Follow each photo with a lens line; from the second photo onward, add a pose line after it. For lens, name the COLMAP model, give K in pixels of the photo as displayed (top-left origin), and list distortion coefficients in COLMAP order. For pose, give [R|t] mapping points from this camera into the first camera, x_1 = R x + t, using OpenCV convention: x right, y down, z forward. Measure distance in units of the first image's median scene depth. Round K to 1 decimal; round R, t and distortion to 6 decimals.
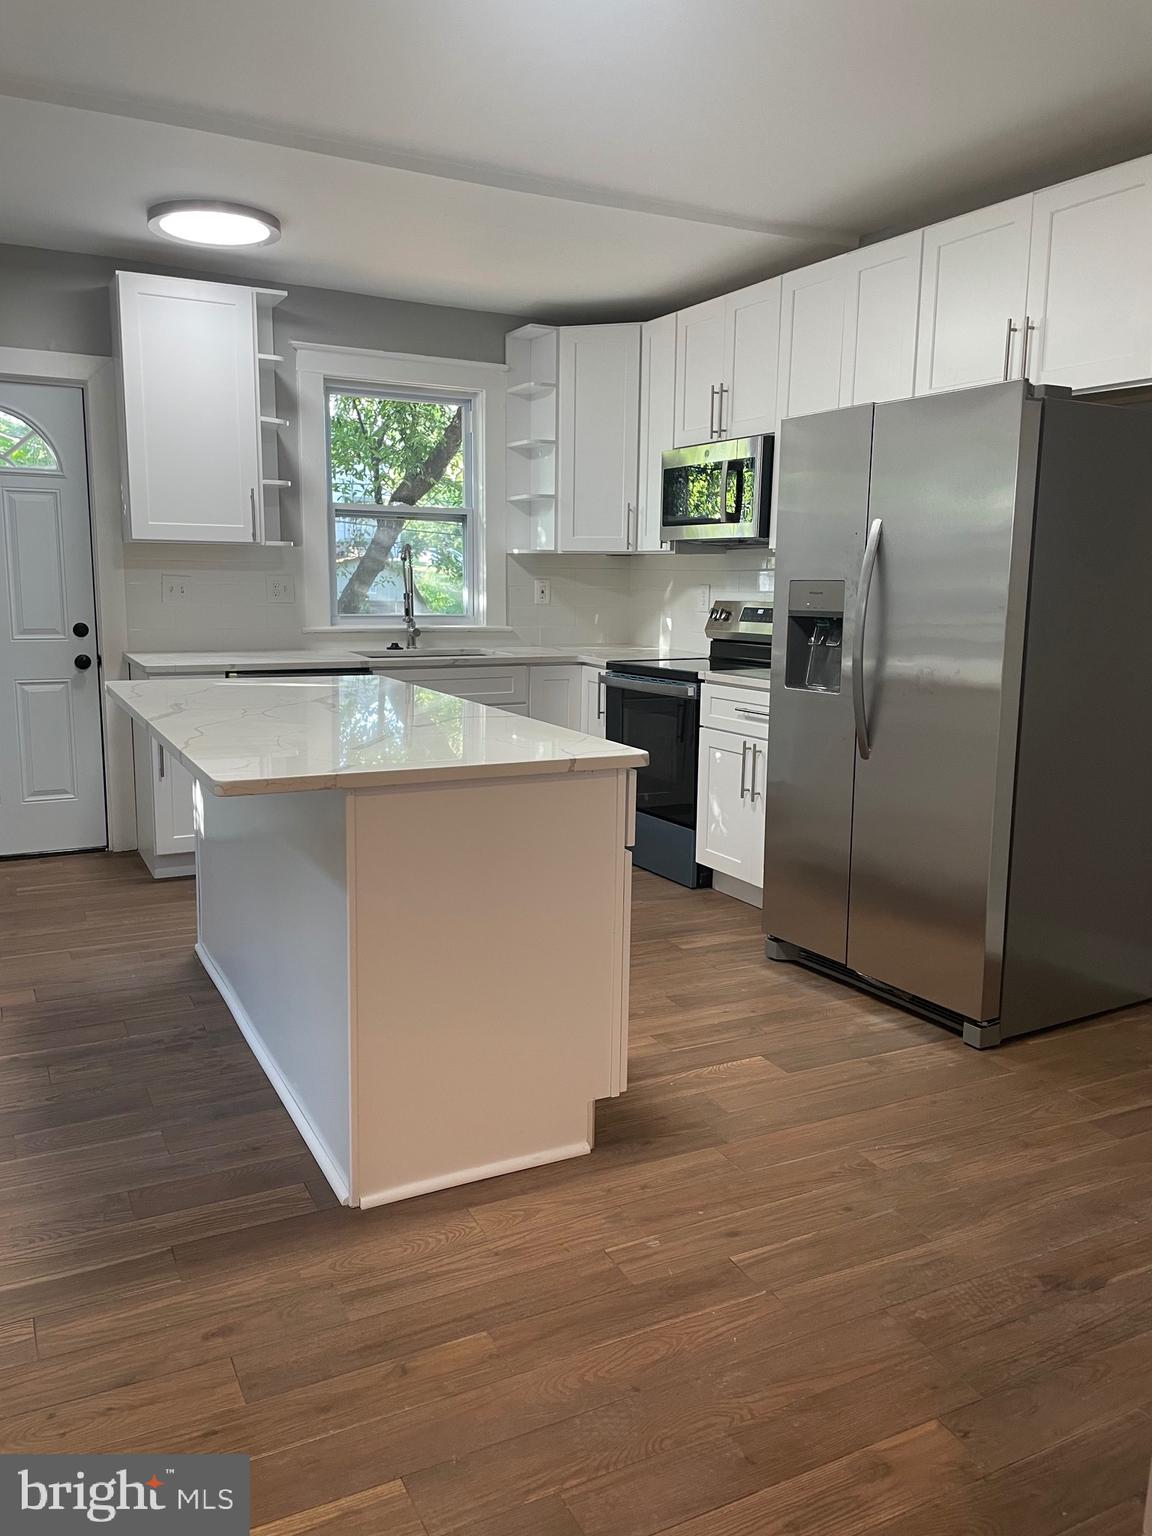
lens RADIAL K [[1161.5, 0, 573.4], [0, 1161.5, 761.2], [0, 0, 1]] dist [0.081821, -0.100320]
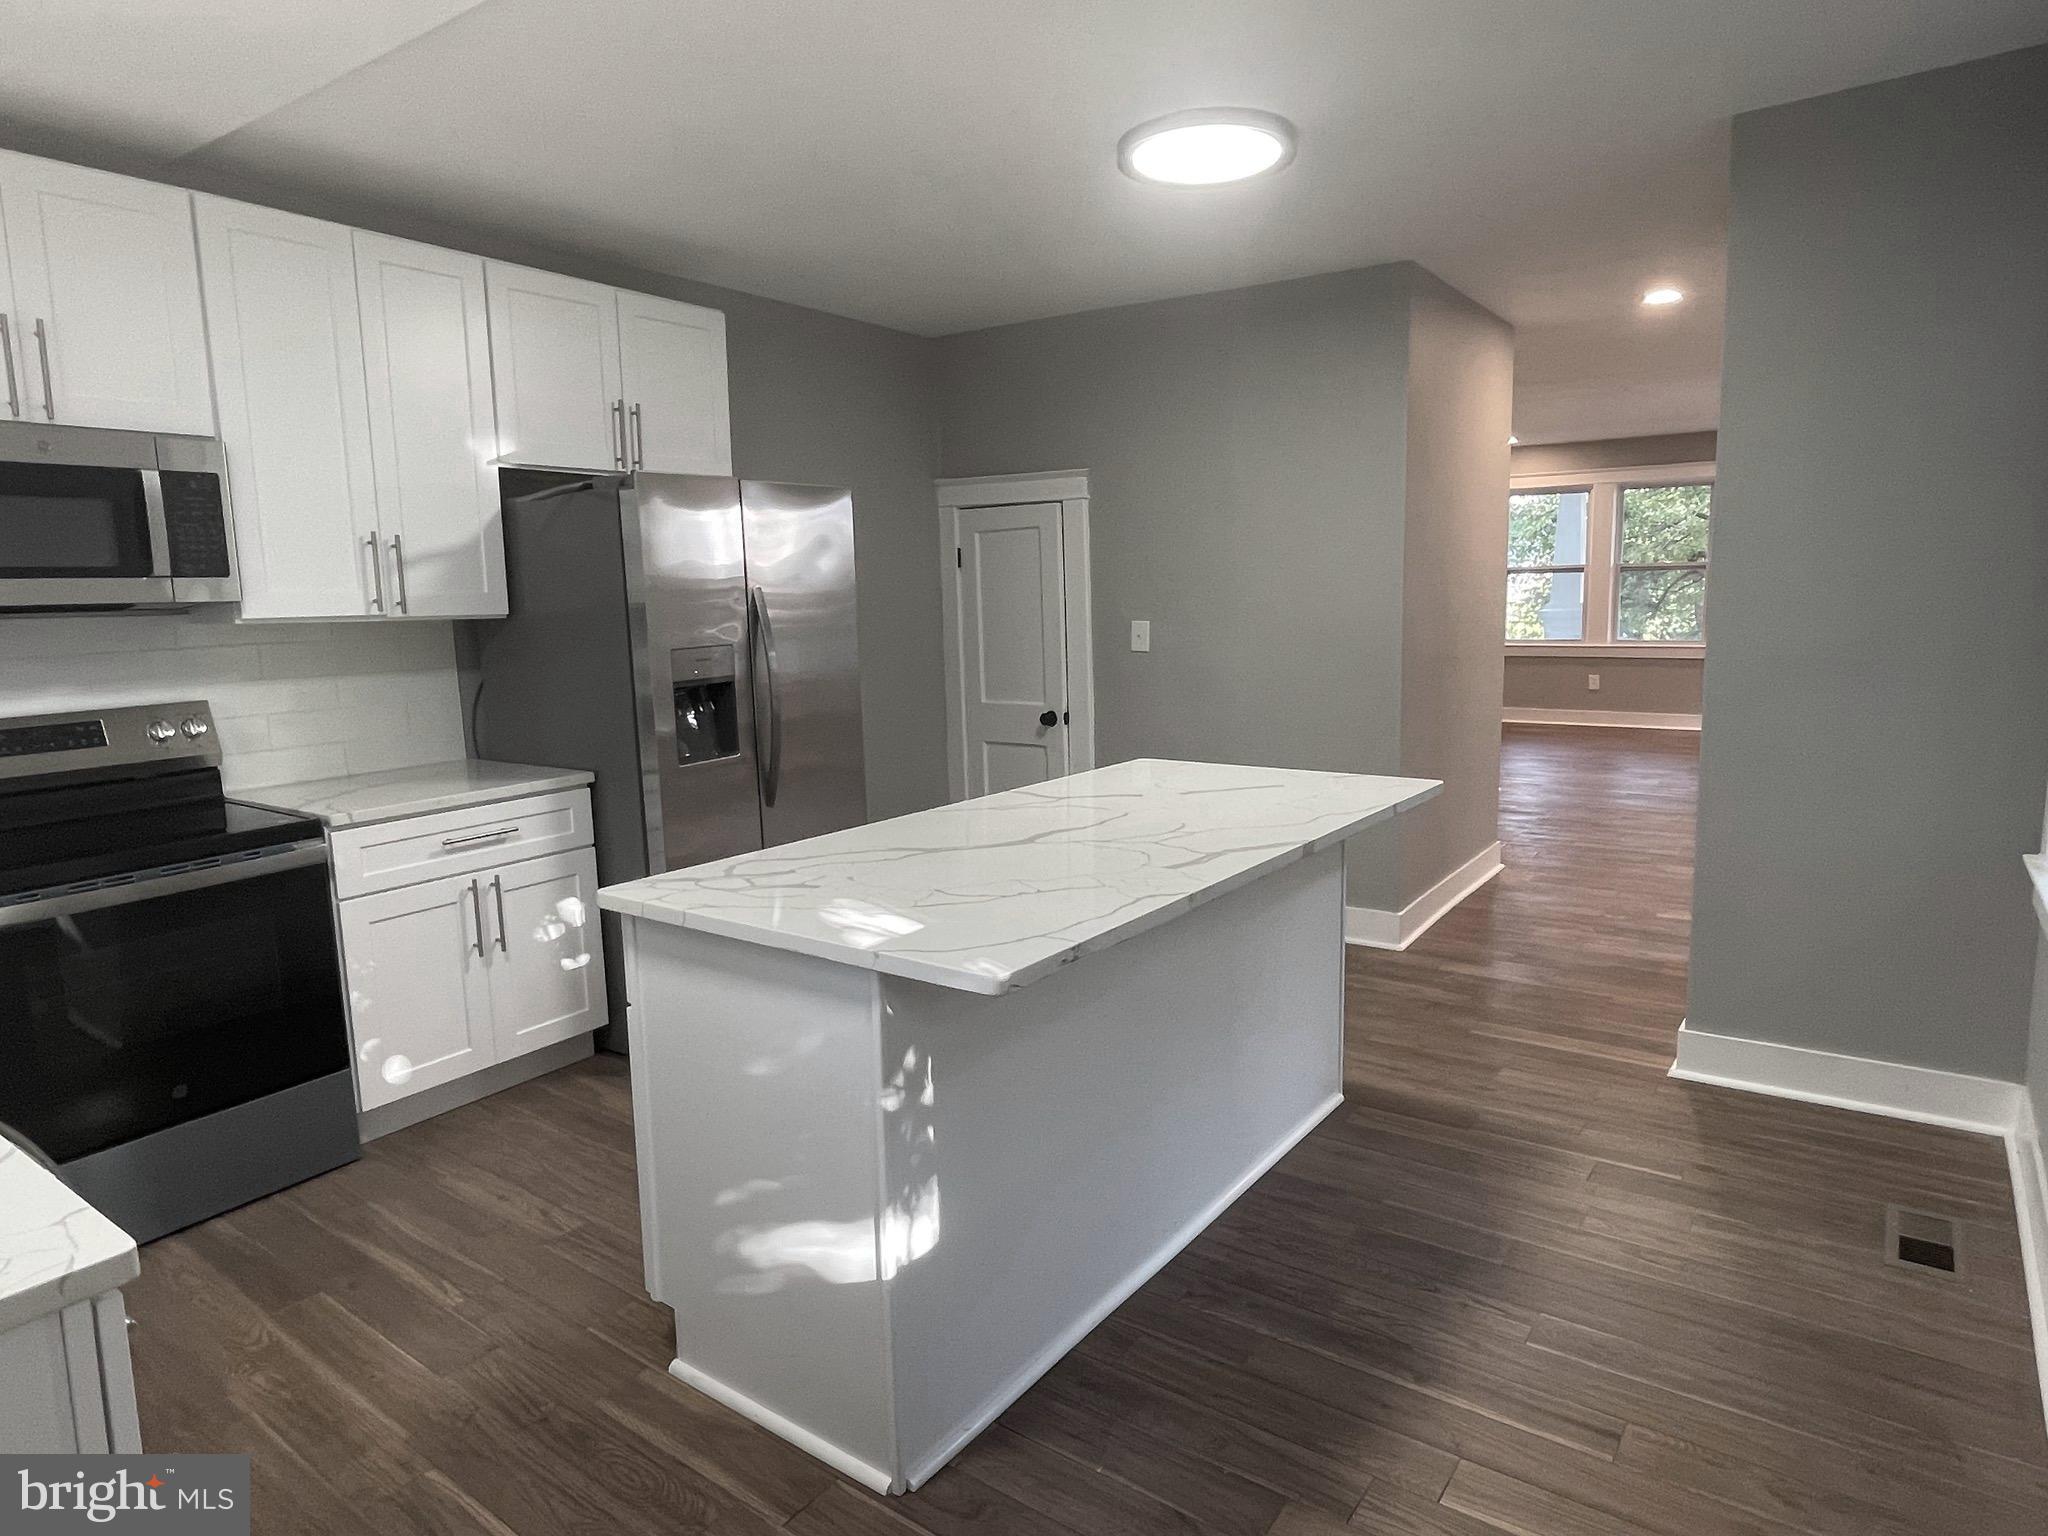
lens RADIAL K [[1226.0, 0, 1025.1], [0, 1226.0, 763.7], [0, 0, 1]] dist [-0.002687, 0.000587]
pose [[-0.451756, -0.134291, 0.881976, -0.667266], [0.158761, 0.960725, 0.227601, -0.204656], [-0.877902, 0.242844, -0.412693, 0.988277]]
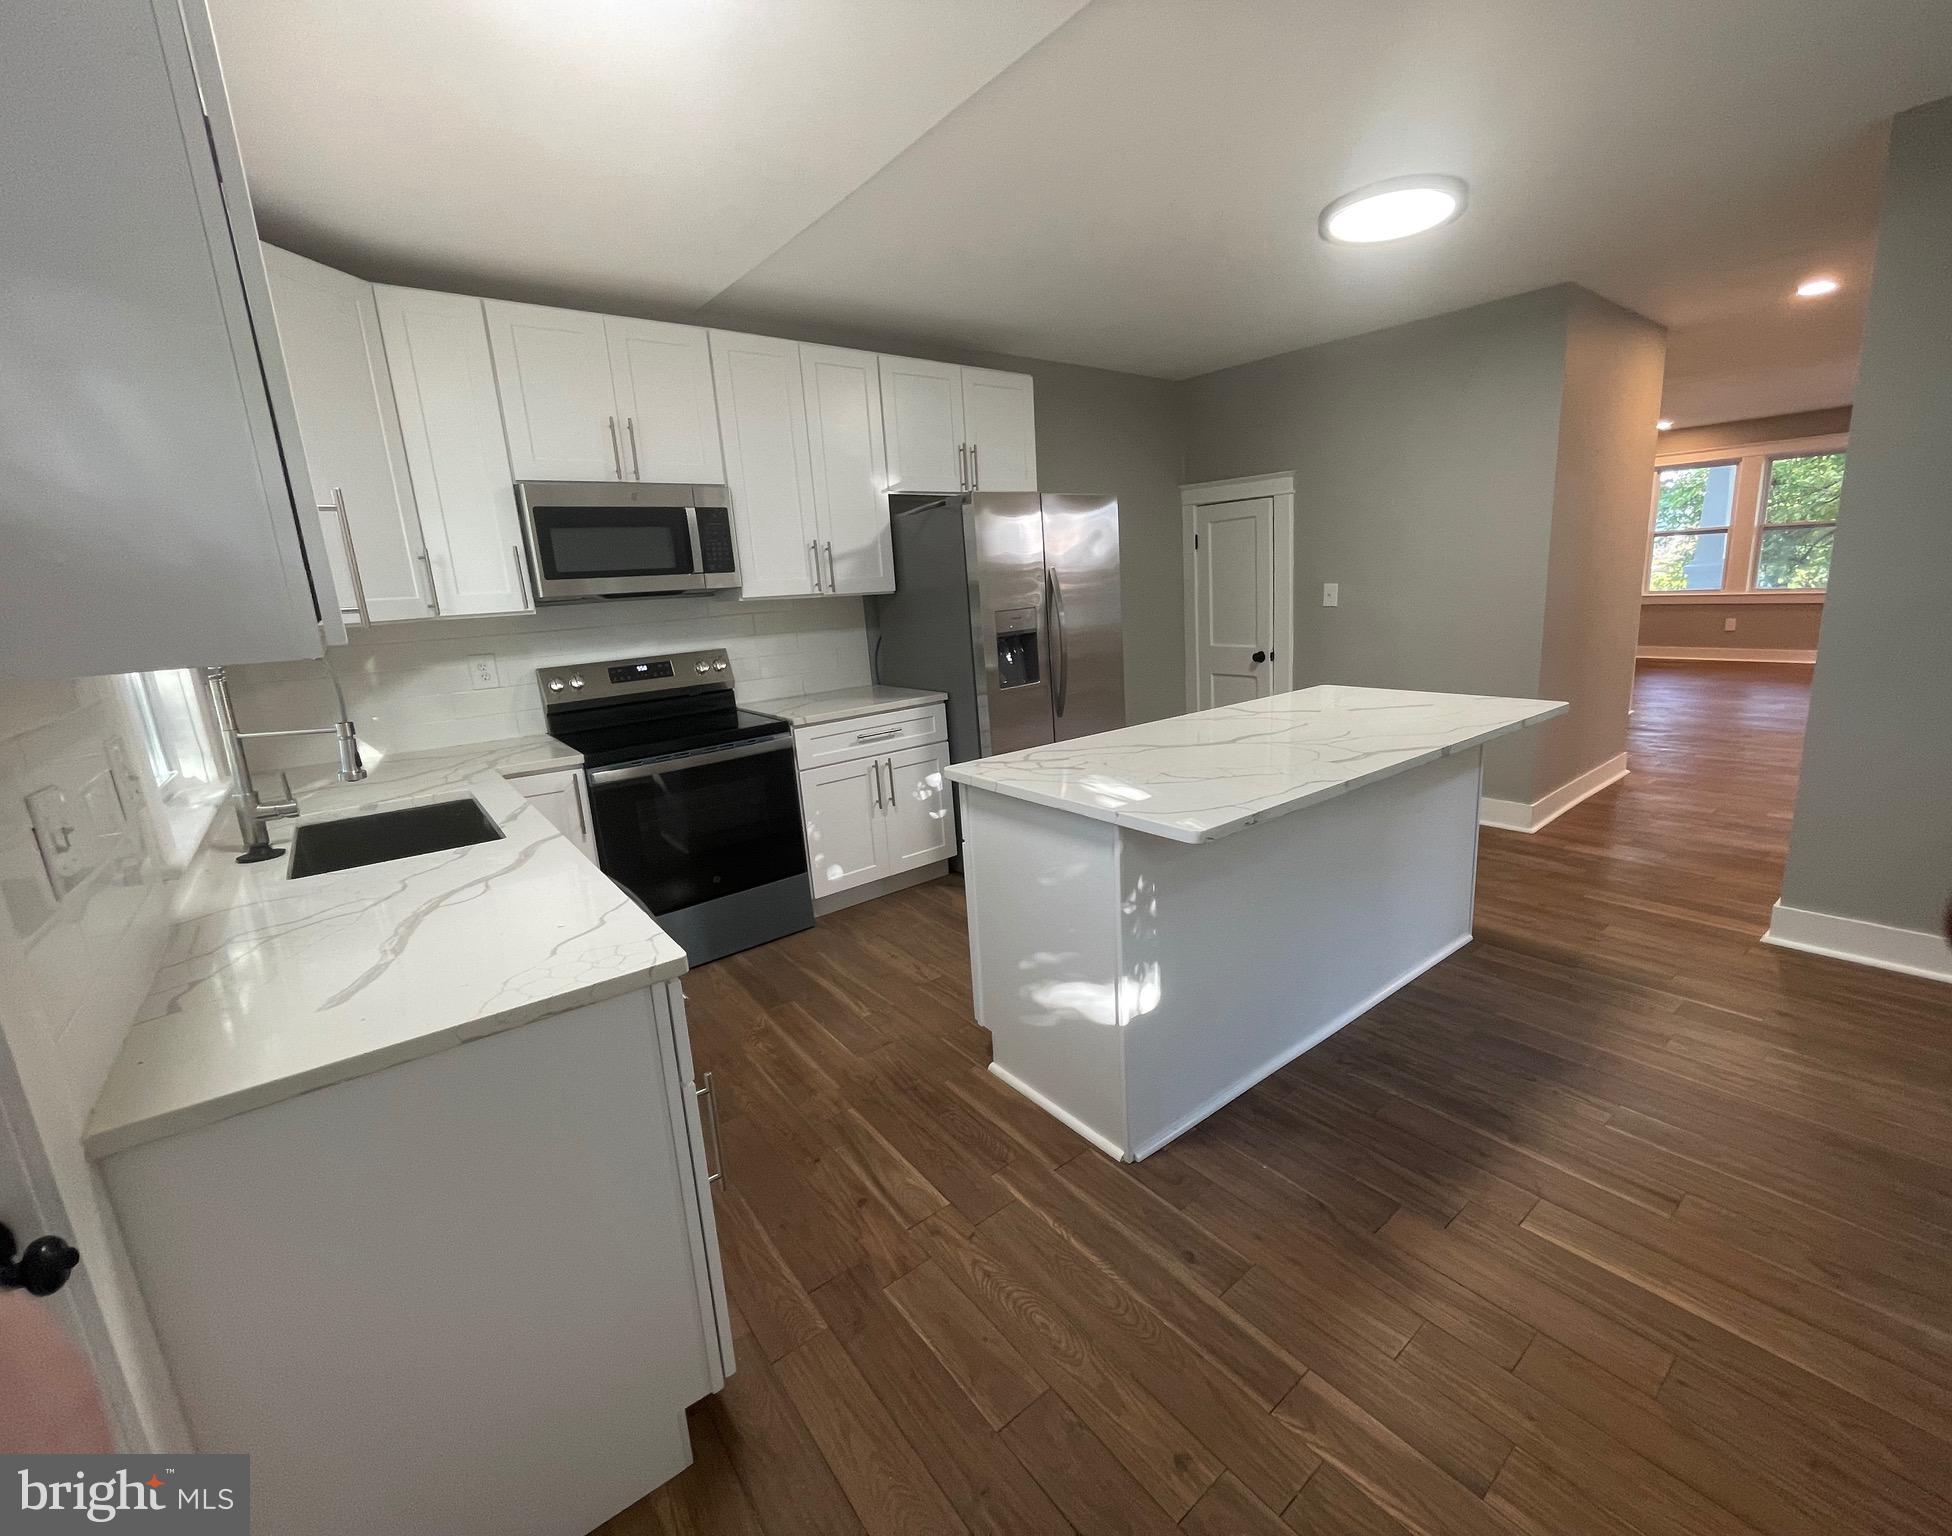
lens RADIAL K [[847.1, 0, 1021.6], [0, 847.1, 765.2], [0, 0, 1]] dist [-0.000985, -0.000272]
pose [[-0.207983, -0.219904, 0.953093, -0.680016], [0.208872, 0.941940, 0.262910, -0.202178], [-0.955571, 0.253755, -0.149976, 0.981335]]
